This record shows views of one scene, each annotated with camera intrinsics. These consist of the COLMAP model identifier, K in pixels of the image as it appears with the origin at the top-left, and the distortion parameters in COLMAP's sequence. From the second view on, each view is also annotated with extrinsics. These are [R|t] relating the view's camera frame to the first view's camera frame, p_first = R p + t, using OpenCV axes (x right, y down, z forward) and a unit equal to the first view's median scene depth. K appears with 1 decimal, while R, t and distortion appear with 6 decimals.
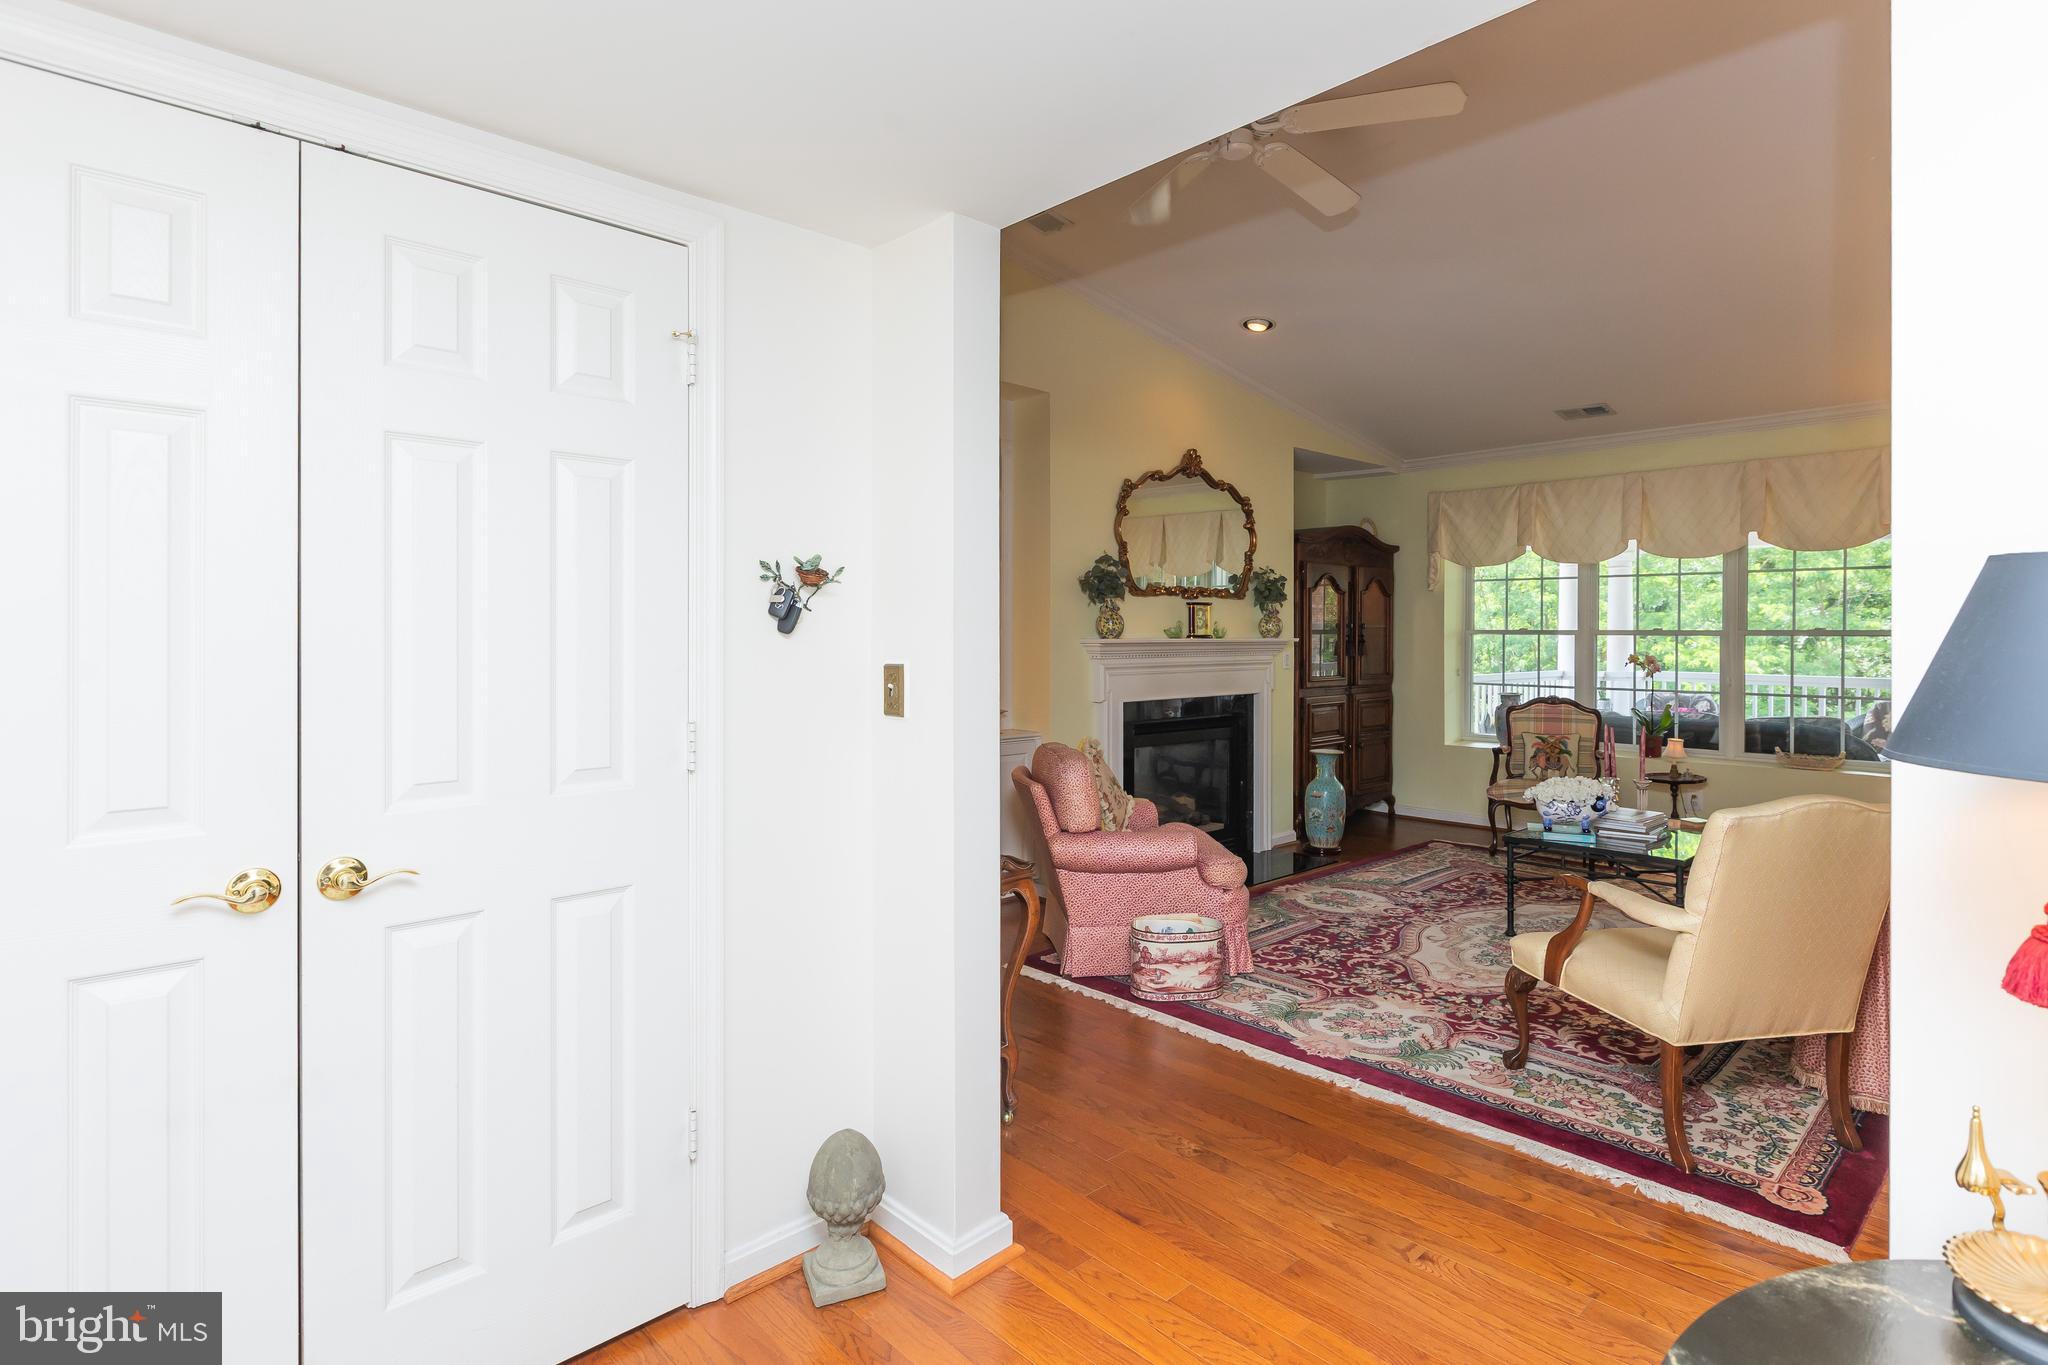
lens RADIAL K [[974.2, 0, 1169.4], [0, 974.2, 628.0], [0, 0, 1]] dist [0.001029, 0.000358]
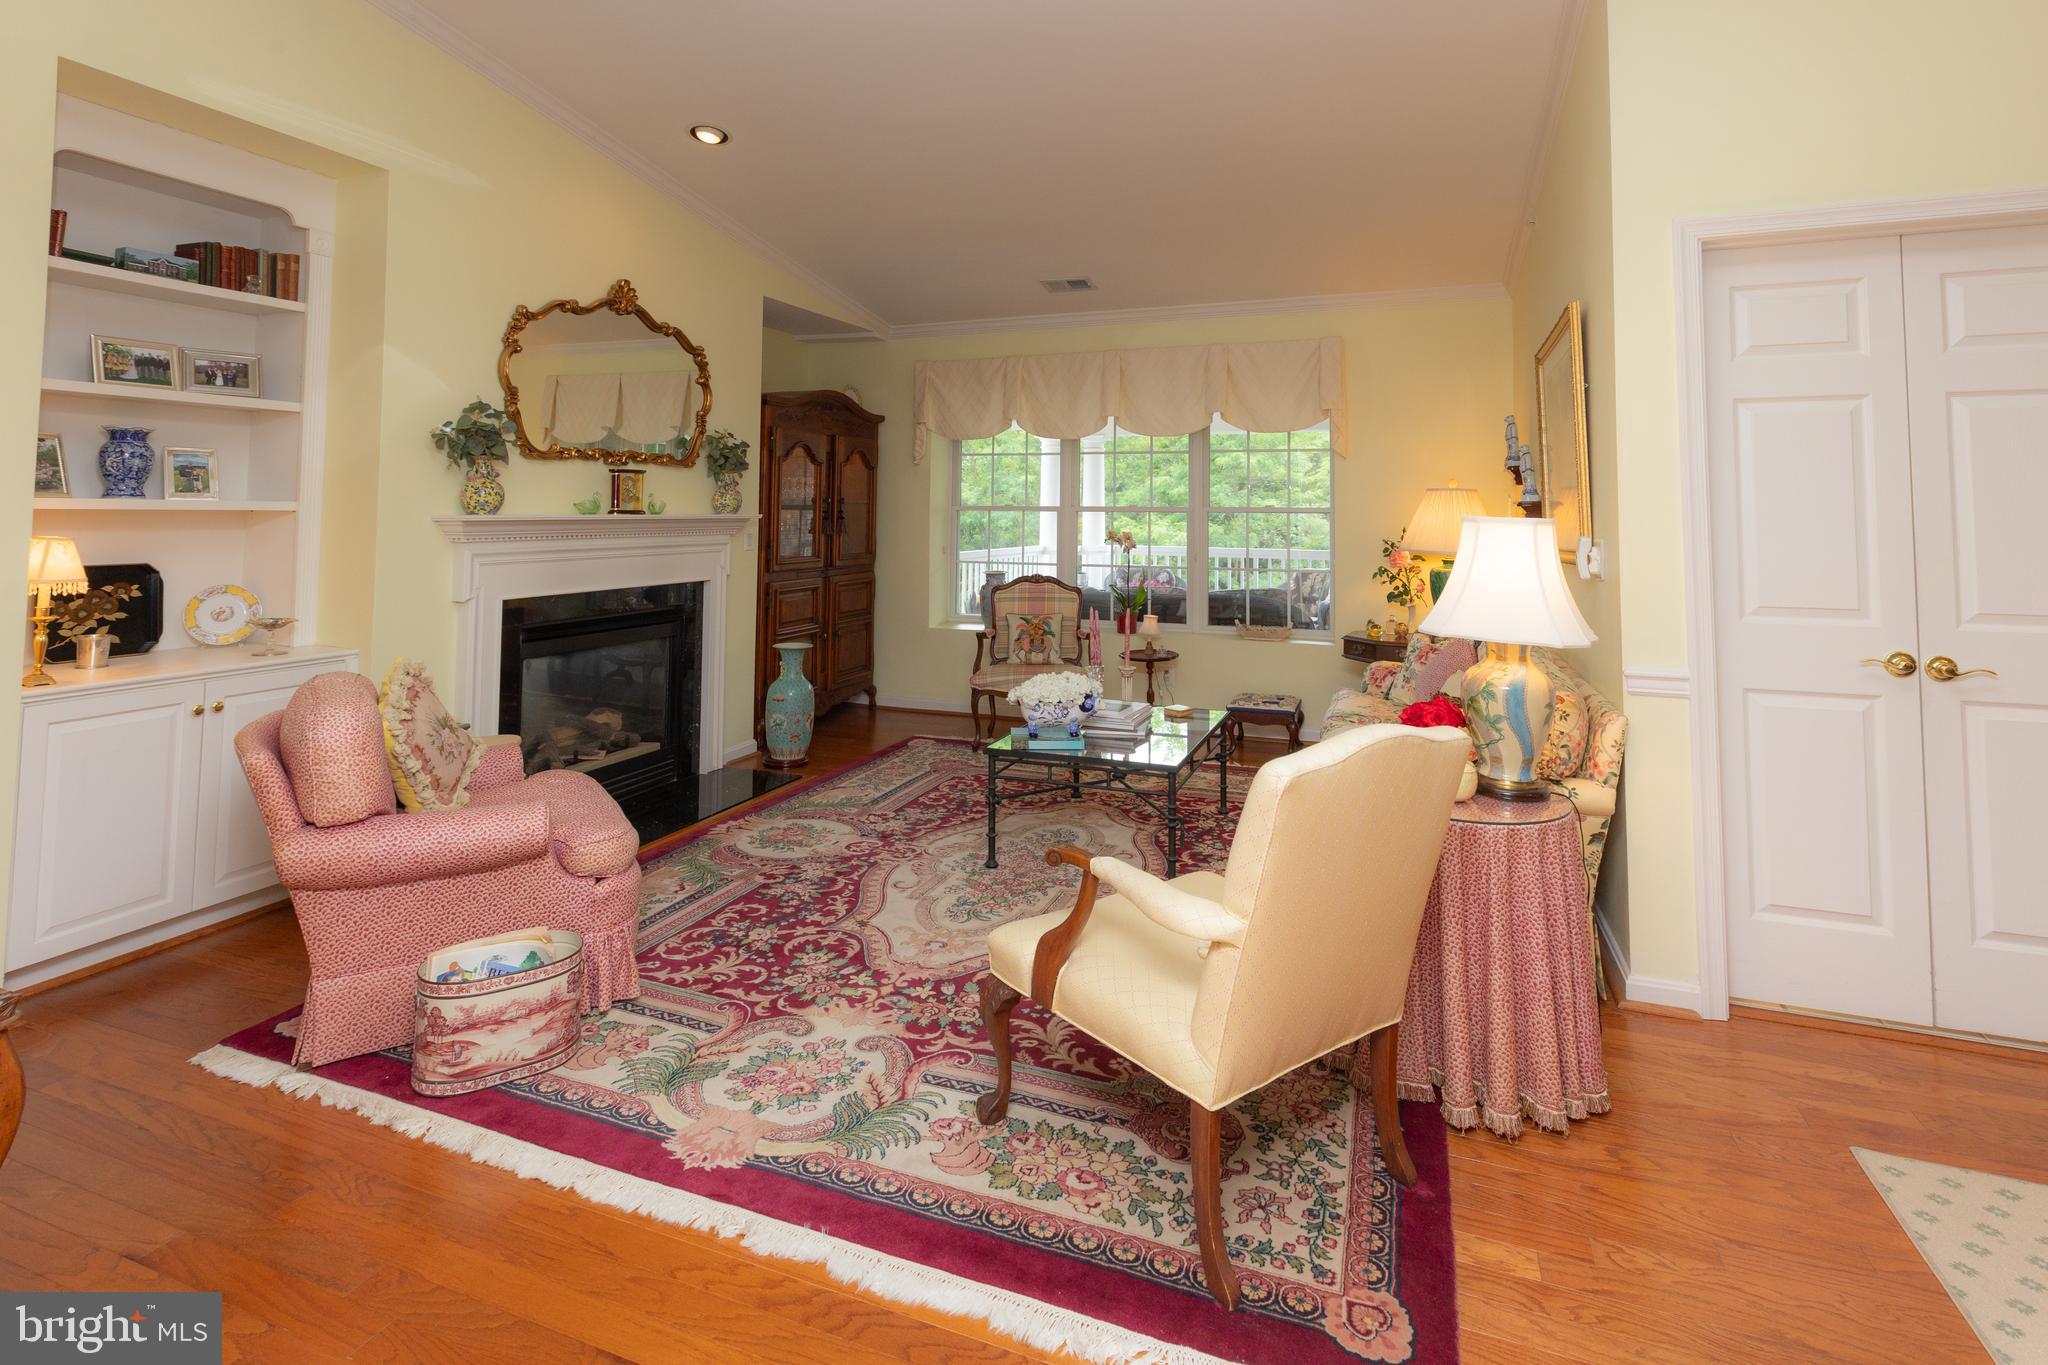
lens RADIAL K [[901.2, 0, 1047.7], [0, 901.2, 471.6], [0, 0, 1]] dist [0.000149, -0.000343]
pose [[0.924380, 0.019291, 0.380985, 0.073567], [-0.005092, 0.999256, -0.038242, 0.002169], [-0.381439, 0.033410, 0.923790, 0.201028]]
